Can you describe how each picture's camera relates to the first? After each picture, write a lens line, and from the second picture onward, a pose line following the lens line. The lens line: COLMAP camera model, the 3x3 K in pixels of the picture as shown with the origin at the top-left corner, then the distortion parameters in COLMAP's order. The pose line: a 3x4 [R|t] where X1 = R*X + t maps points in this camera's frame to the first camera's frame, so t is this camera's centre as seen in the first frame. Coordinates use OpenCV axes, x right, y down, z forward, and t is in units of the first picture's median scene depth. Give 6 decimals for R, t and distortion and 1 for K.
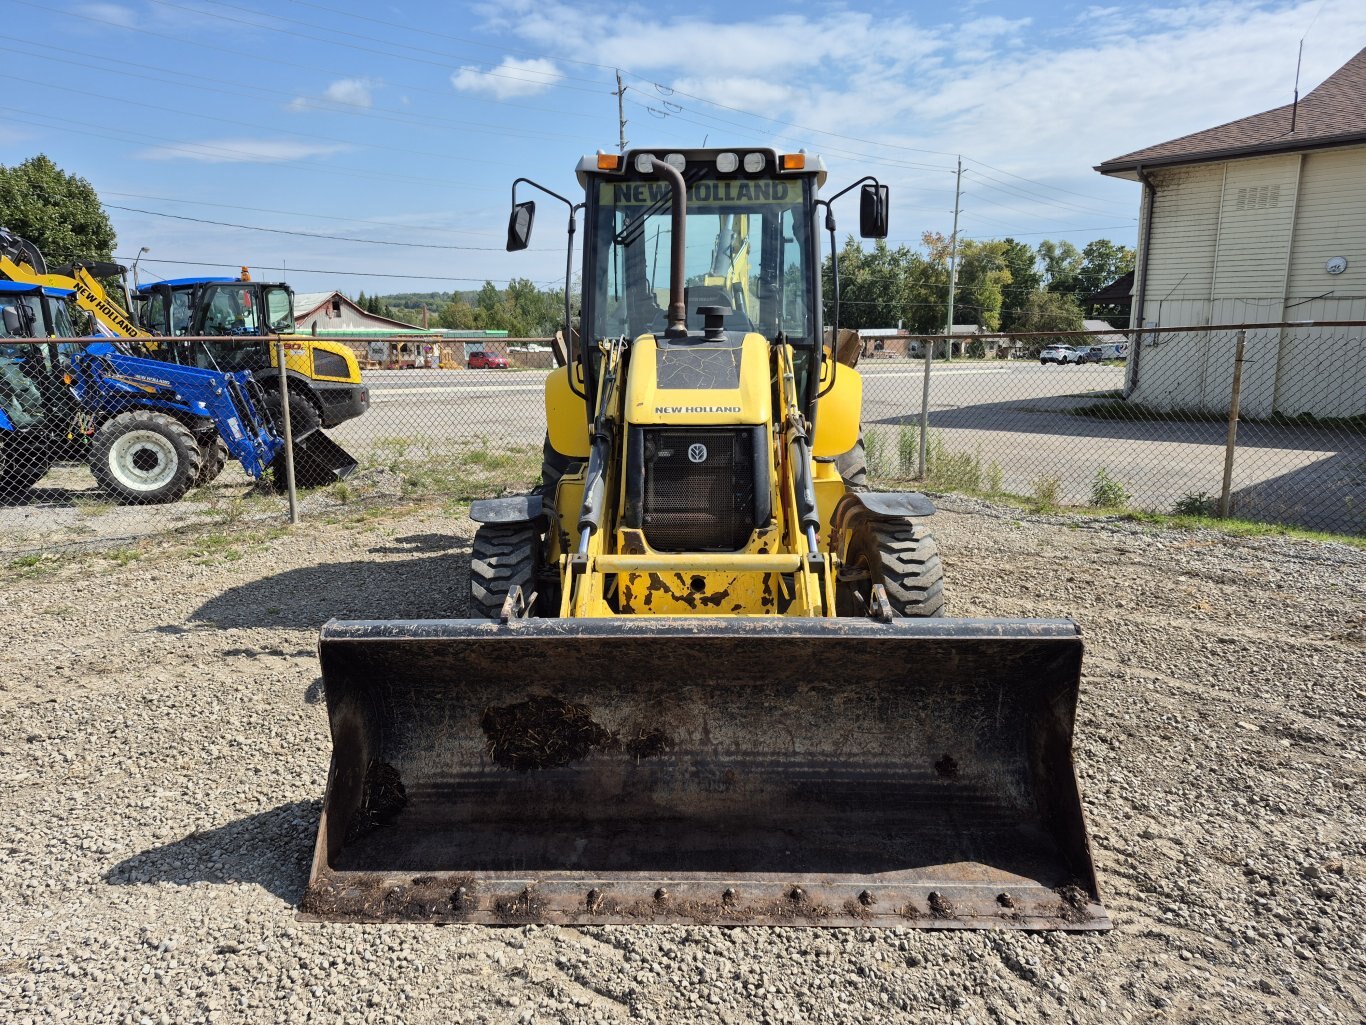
lens RADIAL K [[931.8, 0, 679.9], [0, 931.8, 518.2], [0, 0, 1]] dist [0.114176, -0.149240]
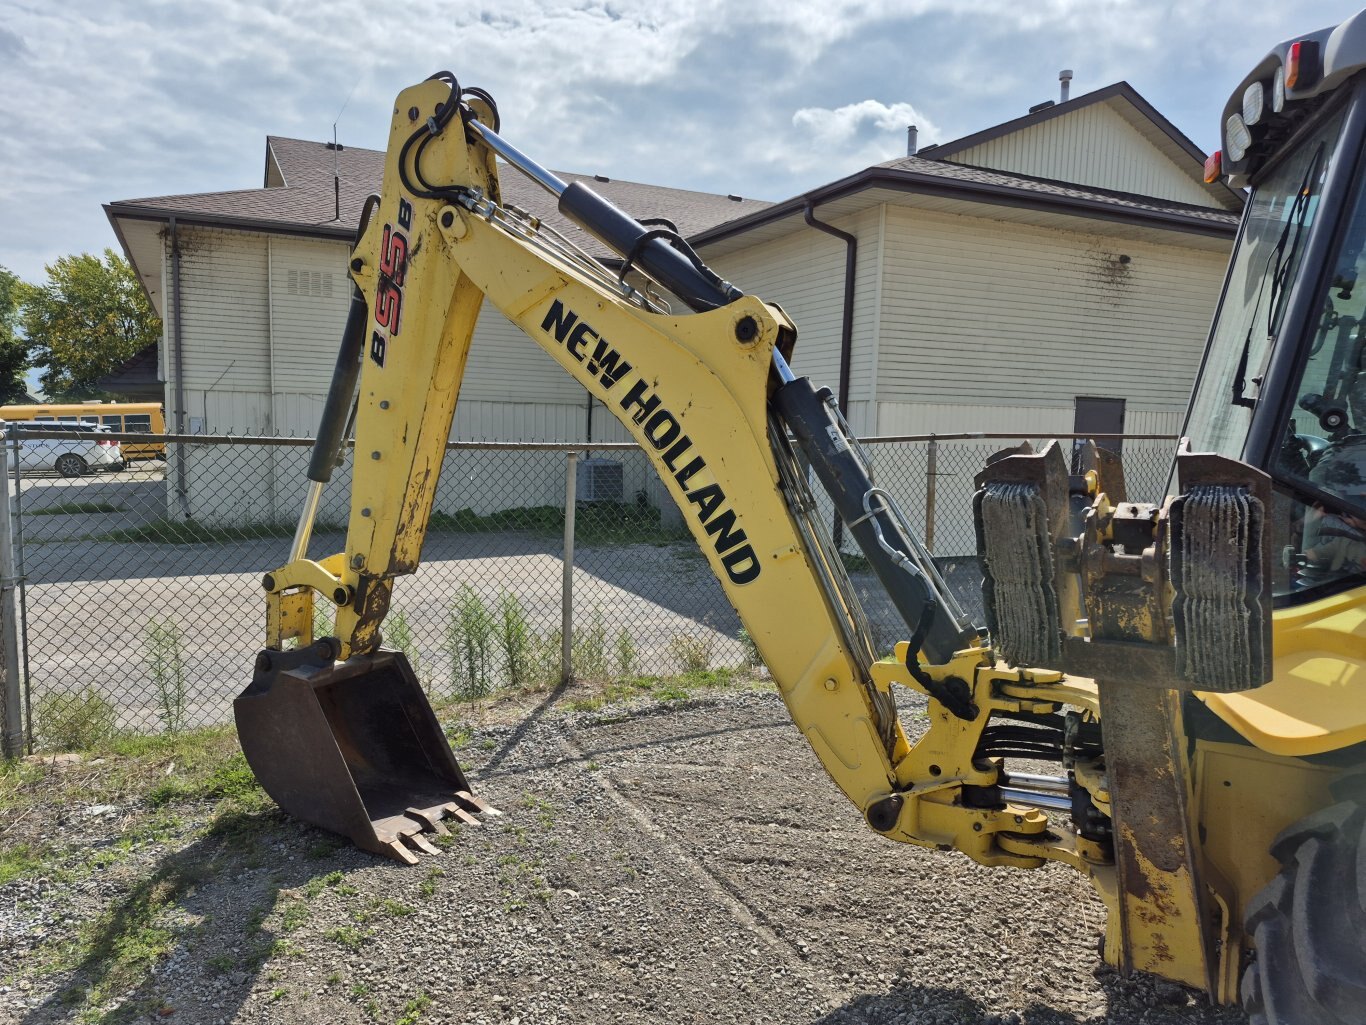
lens RADIAL K [[931.8, 0, 679.9], [0, 931.8, 518.2], [0, 0, 1]] dist [0.114176, -0.149240]
pose [[0.305027, -0.081045, 0.948889, -0.530990], [0.169439, 0.985094, 0.029670, -0.293007], [-0.937149, 0.151729, 0.314212, 1.451885]]
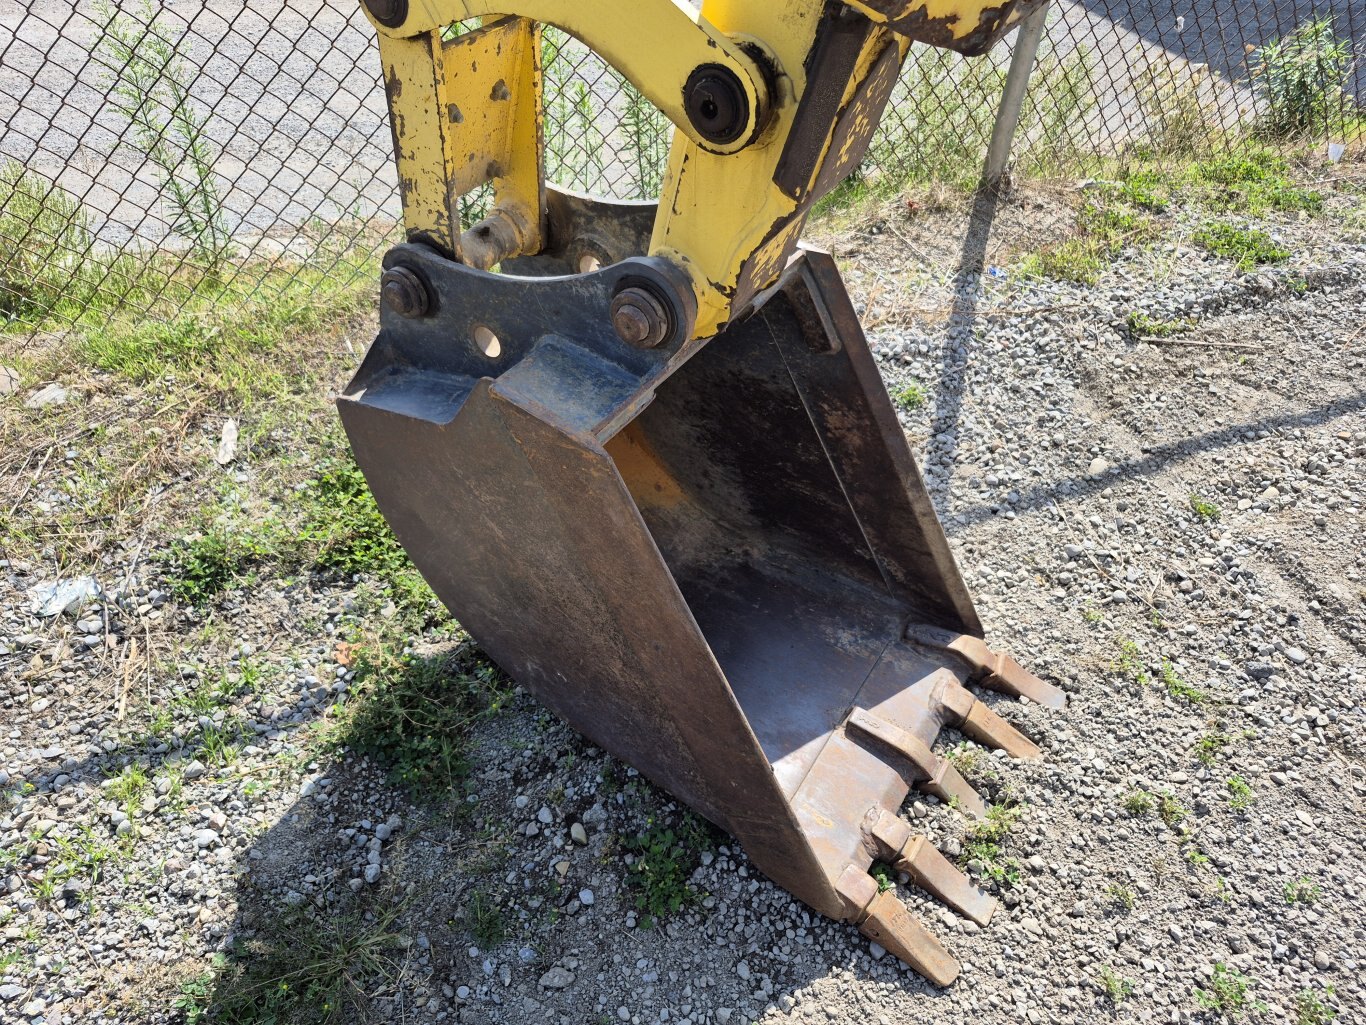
lens RADIAL K [[962.7, 0, 685.1], [0, 962.7, 518.9], [0, 0, 1]] dist [0.062506, -0.072951]
pose [[0.401819, -0.612857, 0.680402, -0.048669], [0.138506, 0.775152, 0.616405, -0.304739], [-0.905184, -0.153443, 0.396356, 1.894942]]
